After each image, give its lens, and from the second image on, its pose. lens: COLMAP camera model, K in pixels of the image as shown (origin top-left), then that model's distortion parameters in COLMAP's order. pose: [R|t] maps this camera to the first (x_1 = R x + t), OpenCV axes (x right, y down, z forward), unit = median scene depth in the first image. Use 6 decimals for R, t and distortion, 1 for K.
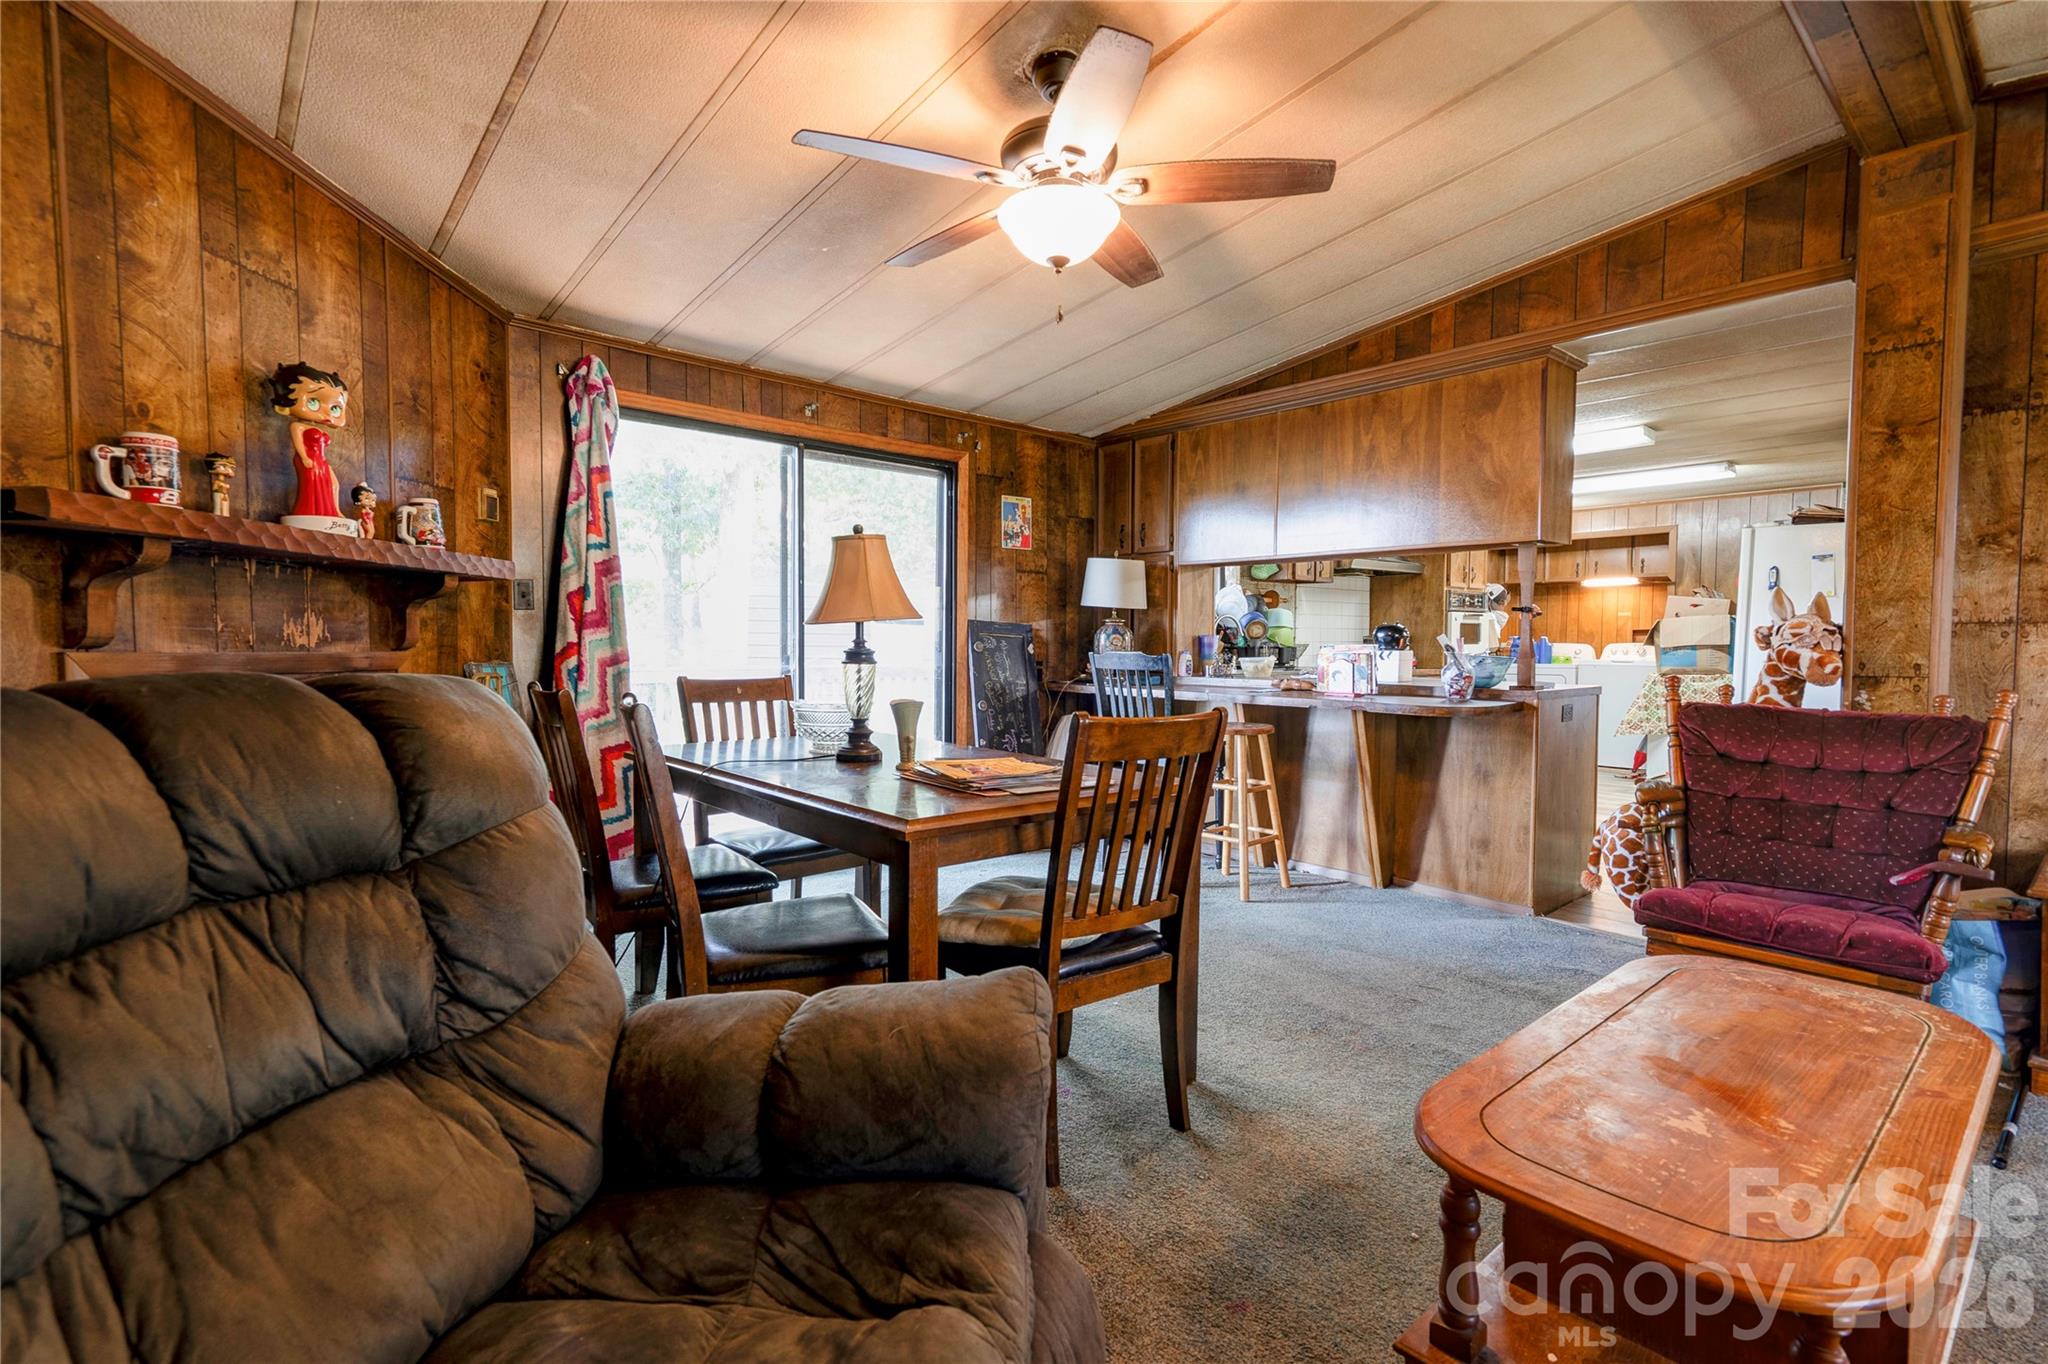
lens RADIAL K [[939.4, 0, 1011.7], [0, 939.4, 678.6], [0, 0, 1]] dist [-0.004432, 0.012217]
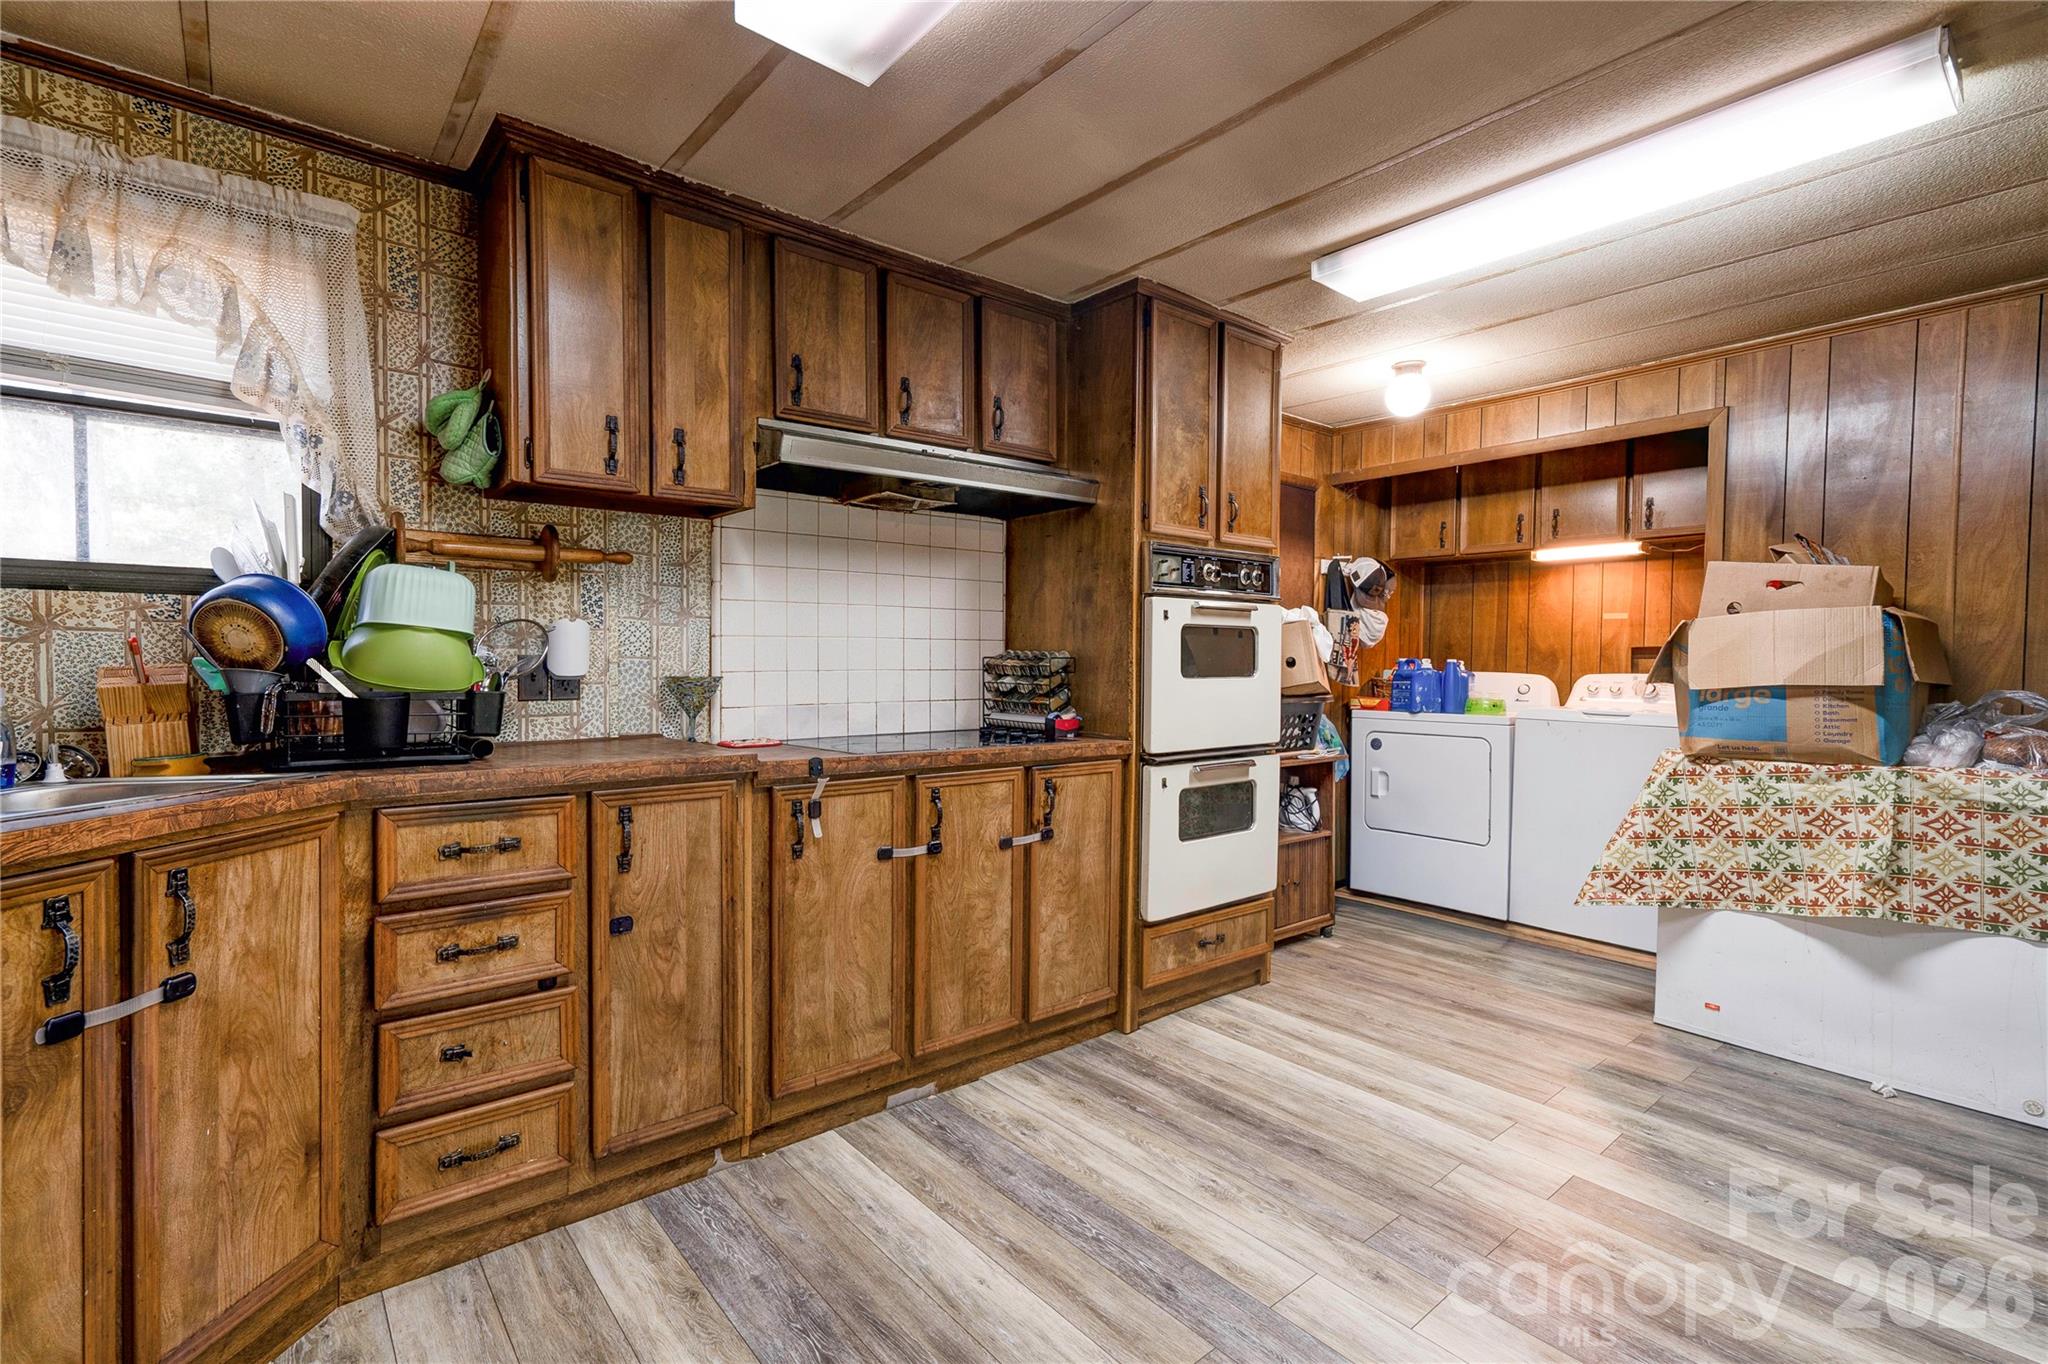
lens RADIAL K [[939.4, 0, 1011.7], [0, 939.4, 678.6], [0, 0, 1]] dist [-0.004432, 0.012217]
pose [[0.999781, 0.005151, -0.020271, 0.918212], [-0.005535, 0.999805, -0.018946, -0.063634], [0.020169, 0.019054, 0.999615, 1.329625]]
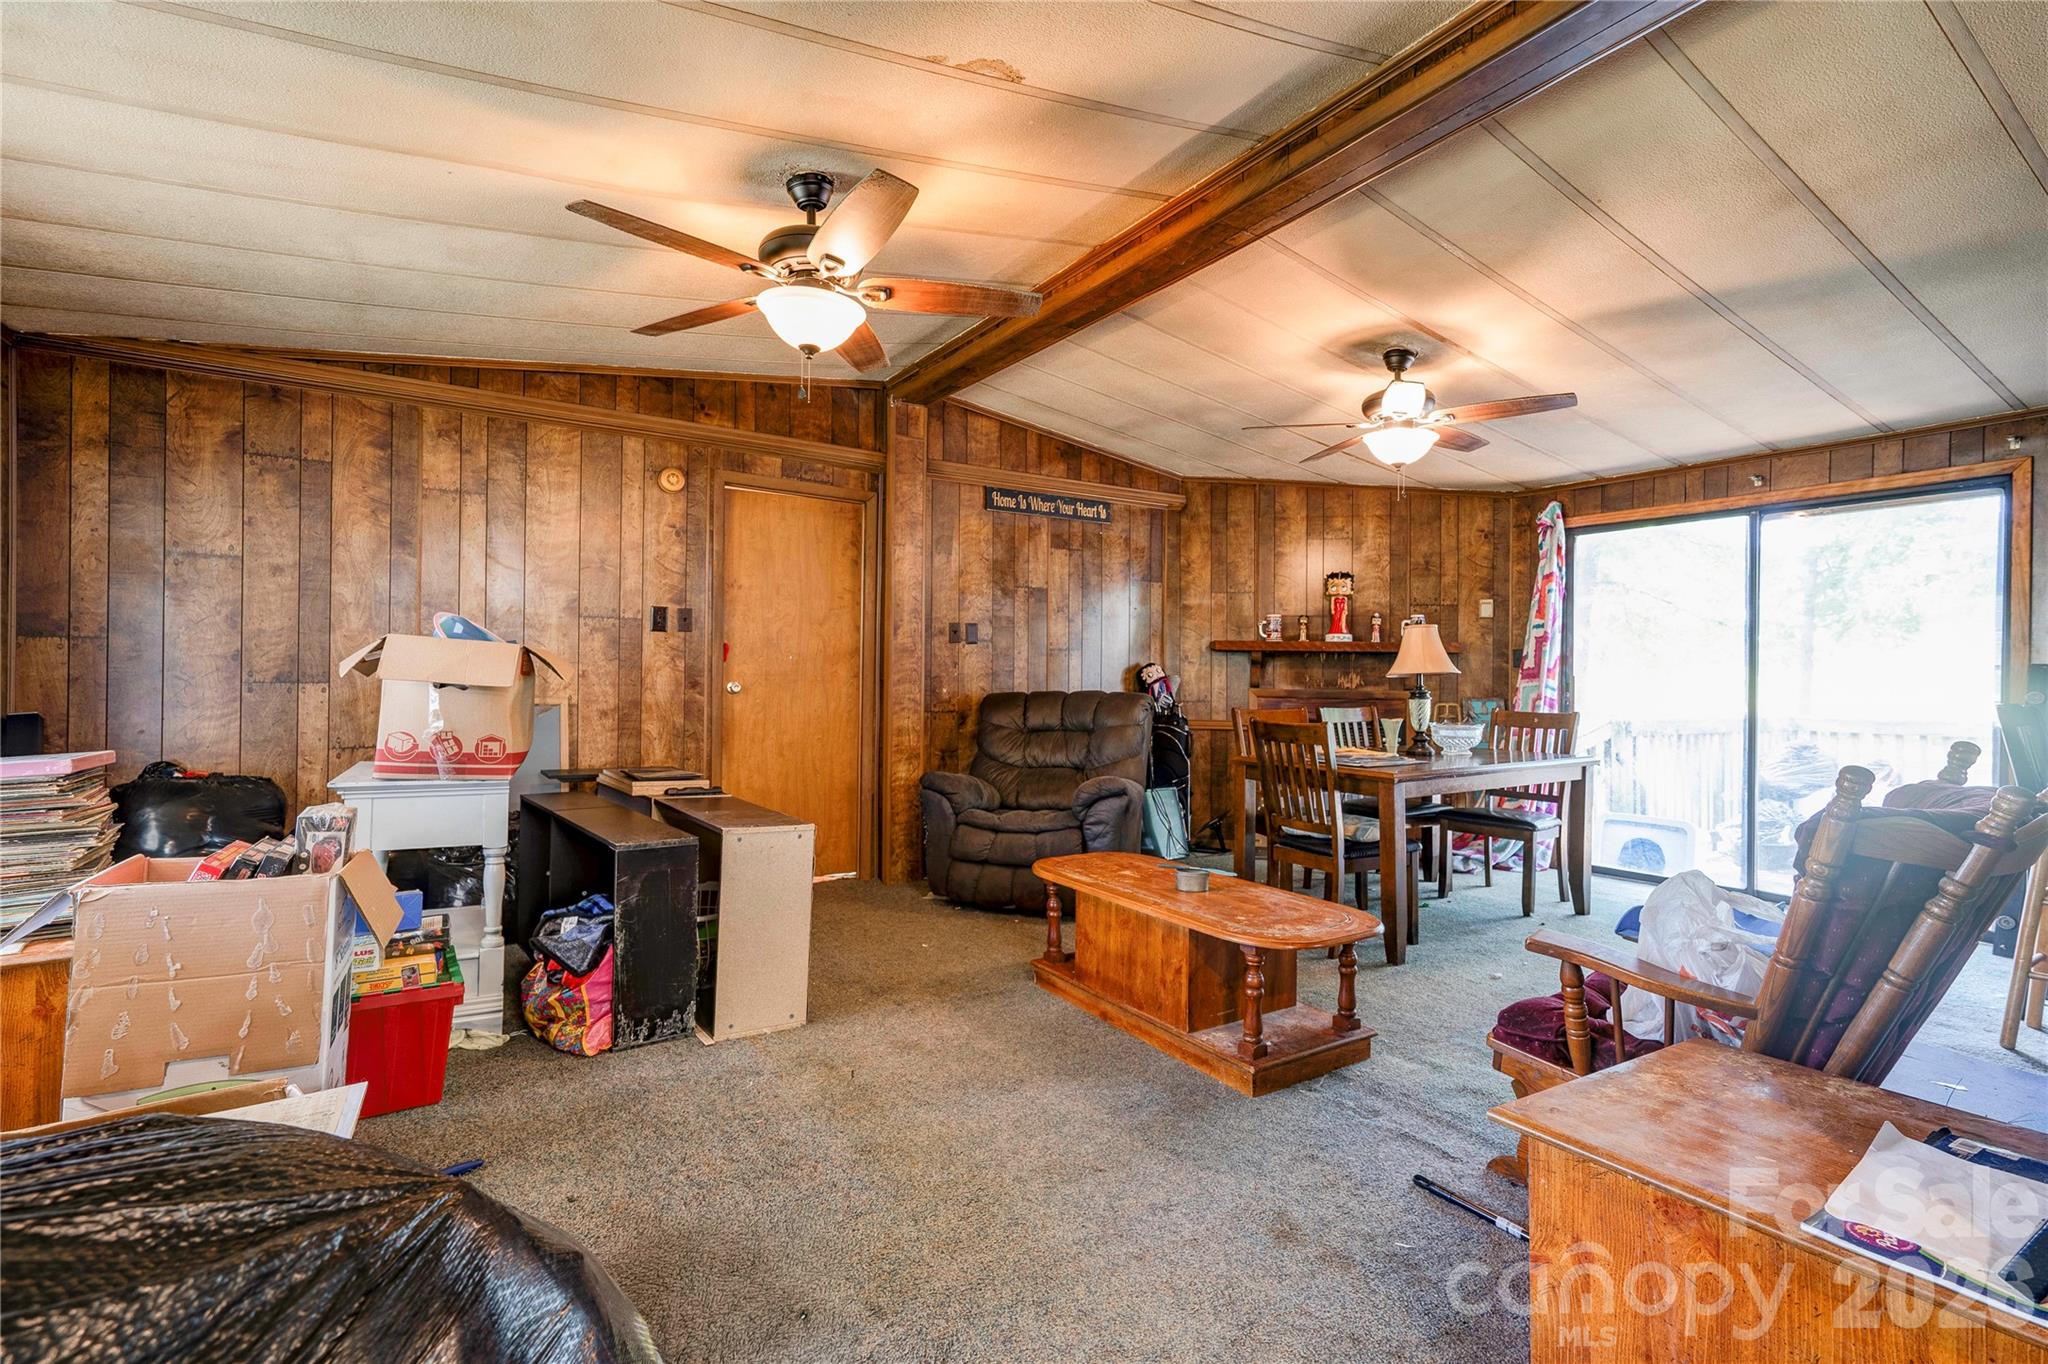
lens RADIAL K [[939.4, 0, 1011.7], [0, 939.4, 678.6], [0, 0, 1]] dist [-0.004432, 0.012217]
pose [[-0.139685, -0.008471, -0.990160, 1.343946], [-0.048629, 0.998815, -0.001685, -0.009572], [0.989001, 0.047916, -0.139931, 0.395002]]
